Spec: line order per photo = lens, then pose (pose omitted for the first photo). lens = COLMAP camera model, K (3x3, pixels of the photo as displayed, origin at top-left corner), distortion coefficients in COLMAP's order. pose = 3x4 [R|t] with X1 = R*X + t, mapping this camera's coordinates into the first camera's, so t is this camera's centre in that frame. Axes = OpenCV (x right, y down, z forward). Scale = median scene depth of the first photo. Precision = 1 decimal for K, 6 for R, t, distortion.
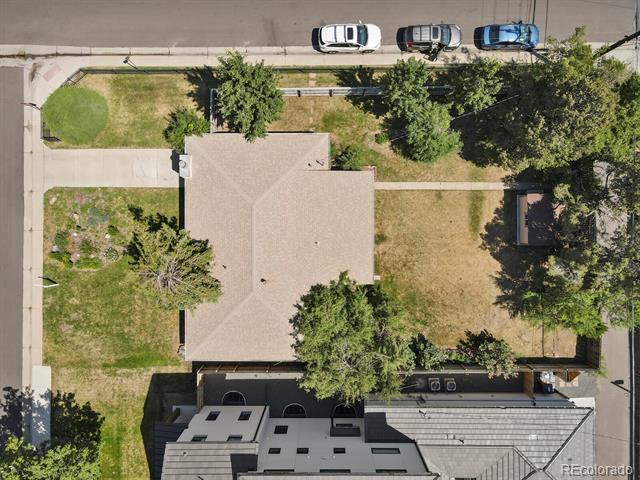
lens RADIAL K [[468.9, 0, 320.0], [0, 468.9, 240.0], [0, 0, 1]] dist [0.006706, 0.008402]
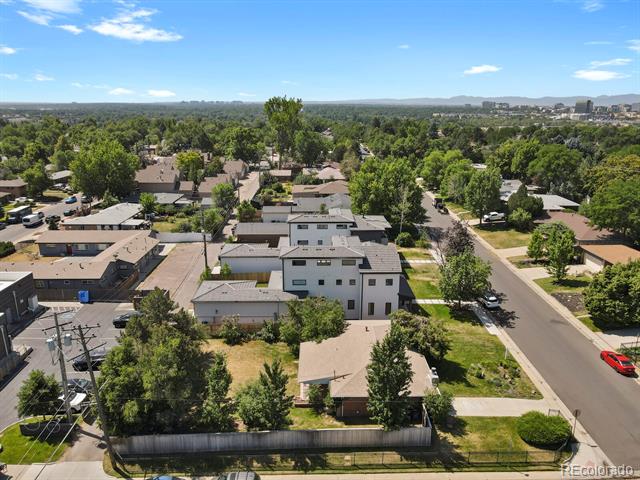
lens RADIAL K [[468.9, 0, 320.0], [0, 468.9, 240.0], [0, 0, 1]] dist [0.006706, 0.008402]
pose [[-0.999885, 0.012424, -0.008647, 0.051700], [-0.011908, -0.292938, 0.956057, -1.243179], [0.009345, 0.956051, 0.293052, 0.181440]]
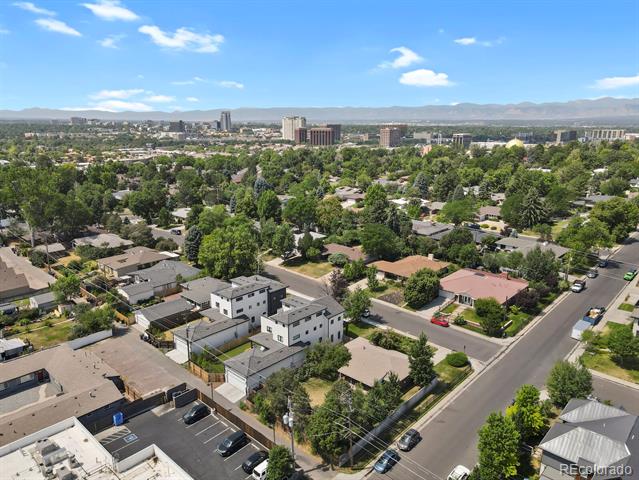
lens RADIAL K [[468.2, 0, 319.5], [0, 468.2, 240.0], [0, 0, 1]] dist [0.006706, 0.008402]
pose [[-0.680034, 0.190945, -0.707879, 1.744002], [-0.733125, -0.188928, 0.653325, -1.287978], [-0.008989, 0.963248, 0.268464, -0.358744]]
